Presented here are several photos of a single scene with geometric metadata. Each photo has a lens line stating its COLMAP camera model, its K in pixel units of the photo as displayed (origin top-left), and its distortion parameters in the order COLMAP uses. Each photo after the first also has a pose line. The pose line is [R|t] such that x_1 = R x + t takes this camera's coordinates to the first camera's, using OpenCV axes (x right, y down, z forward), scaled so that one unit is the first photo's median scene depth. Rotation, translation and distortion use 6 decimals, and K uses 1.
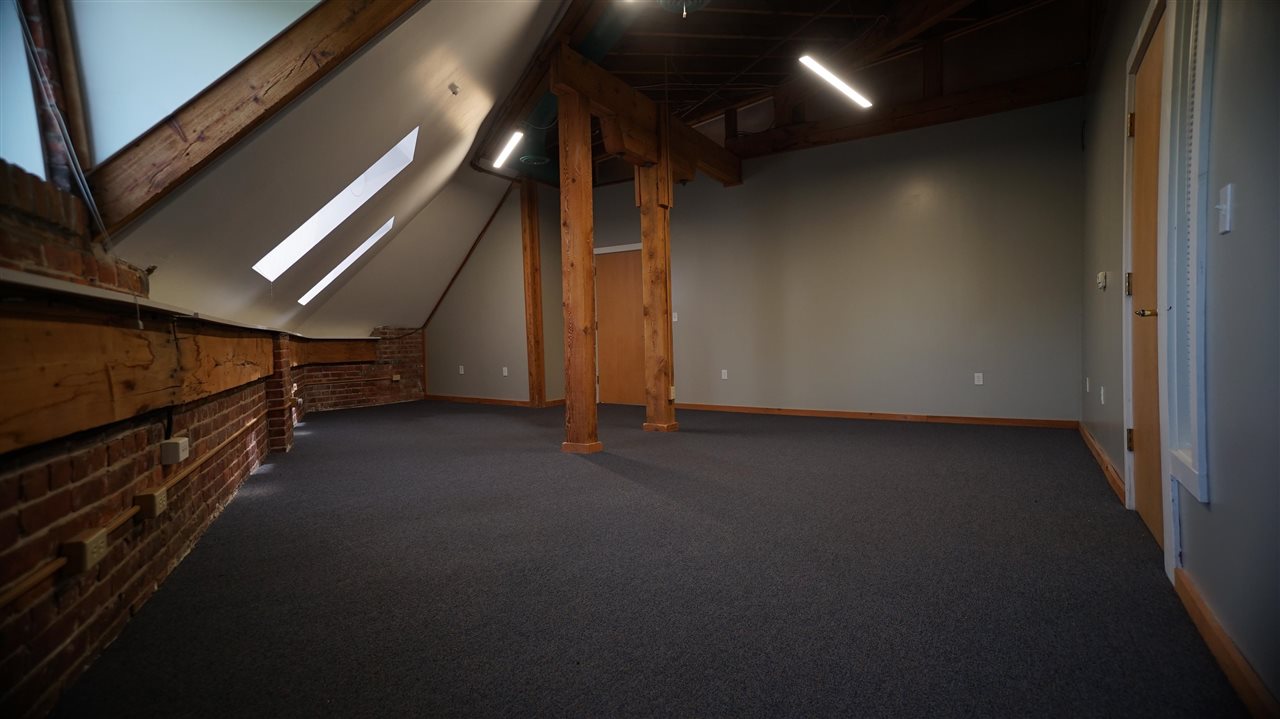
lens RADIAL K [[637.7, 0, 633.3], [0, 637.7, 356.1], [0, 0, 1]] dist [0.022938, 0.039034]
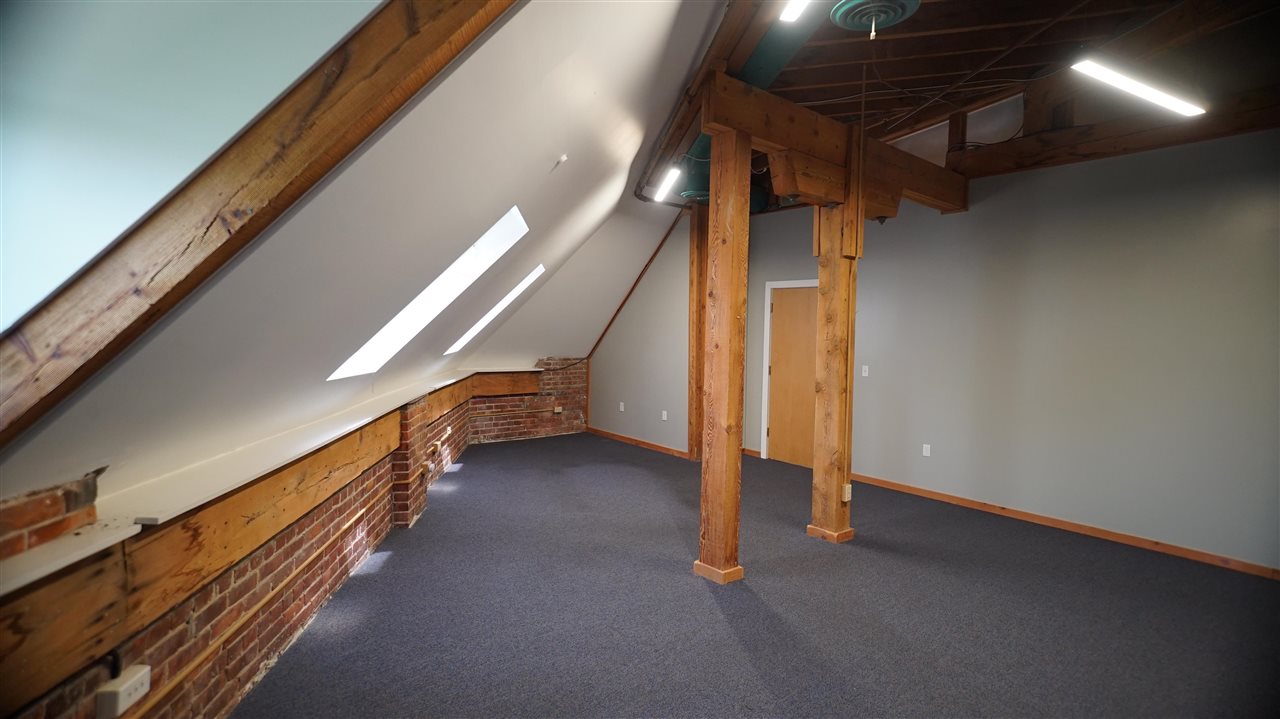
lens RADIAL K [[637.7, 0, 633.3], [0, 637.7, 356.1], [0, 0, 1]] dist [0.022938, 0.039034]
pose [[0.951948, 0.056863, -0.300933, 0.038114], [-0.050324, 0.998299, 0.029442, -0.121906], [0.302096, -0.012883, 0.953191, 0.166198]]
